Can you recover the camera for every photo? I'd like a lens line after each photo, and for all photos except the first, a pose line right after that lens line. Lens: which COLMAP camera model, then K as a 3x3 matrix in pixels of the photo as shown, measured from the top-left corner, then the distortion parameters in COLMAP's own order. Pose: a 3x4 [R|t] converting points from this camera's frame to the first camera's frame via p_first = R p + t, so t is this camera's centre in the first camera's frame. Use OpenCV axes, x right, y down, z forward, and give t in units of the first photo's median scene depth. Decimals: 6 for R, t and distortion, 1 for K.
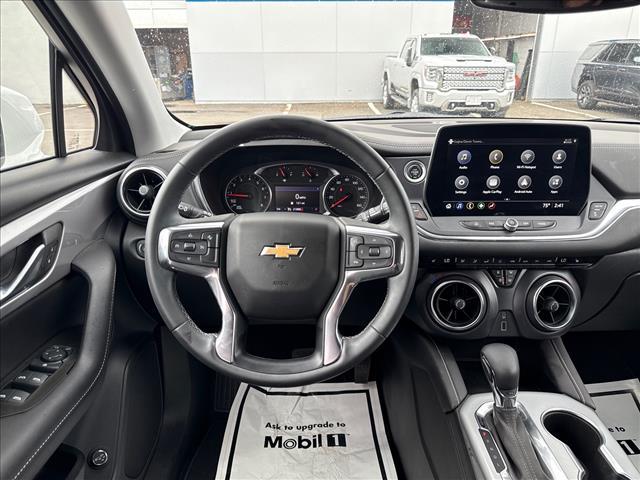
lens RADIAL K [[438.1, 0, 317.7], [0, 438.1, 247.1], [0, 0, 1]] dist [0.037575, -0.050661]
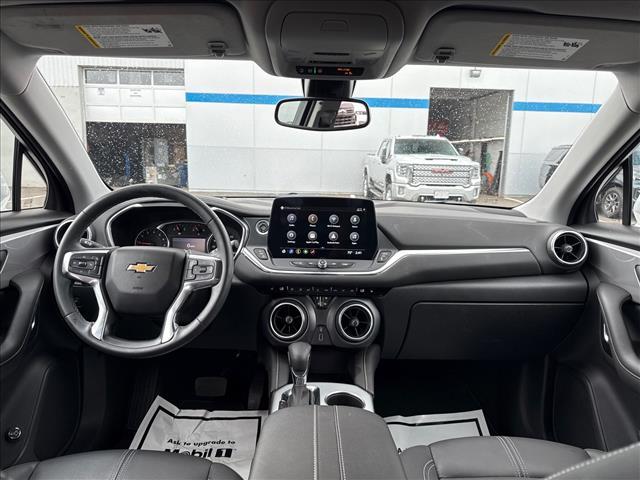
lens RADIAL K [[438.1, 0, 312.0], [0, 438.1, 254.1], [0, 0, 1]] dist [0.037575, -0.050661]
pose [[0.999653, 0.025186, 0.007682, 0.379149], [-0.023393, 0.983392, -0.179978, 0.170556], [-0.012087, 0.179736, 0.983641, -0.408781]]
